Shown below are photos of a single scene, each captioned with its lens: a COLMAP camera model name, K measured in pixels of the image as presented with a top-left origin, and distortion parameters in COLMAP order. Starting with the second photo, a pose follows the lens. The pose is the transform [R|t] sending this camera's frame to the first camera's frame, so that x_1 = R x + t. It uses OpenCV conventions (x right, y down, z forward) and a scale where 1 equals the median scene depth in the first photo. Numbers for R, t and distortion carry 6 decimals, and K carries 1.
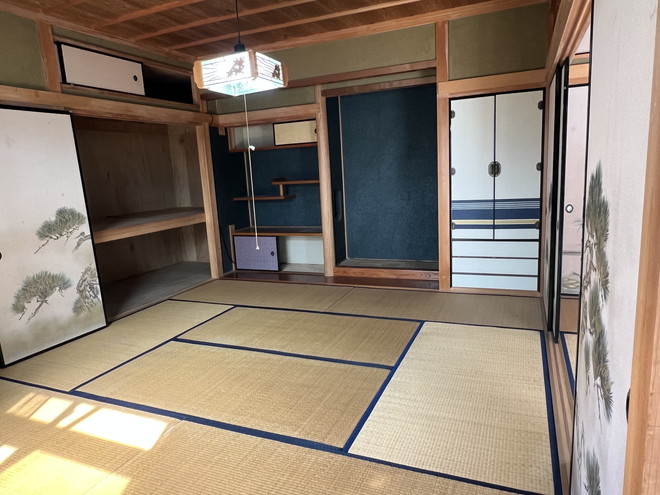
lens RADIAL K [[450.7, 0, 326.6], [0, 450.7, 243.1], [0, 0, 1]] dist [0.000782, -0.002120]
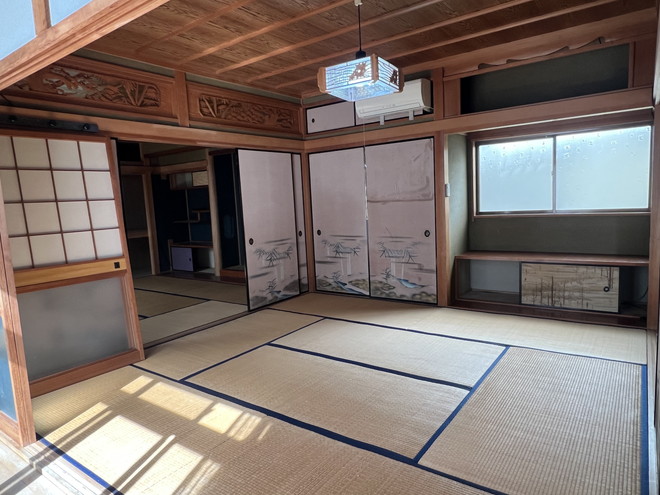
lens RADIAL K [[424.2, 0, 333.2], [0, 424.2, 252.8], [0, 0, 1]] dist [-0.001105, -0.000497]
pose [[0.978808, 0.030572, -0.202488, 0.592565], [-0.035154, 0.999200, -0.019067, 0.010821], [0.201743, 0.025781, 0.979099, -0.254362]]
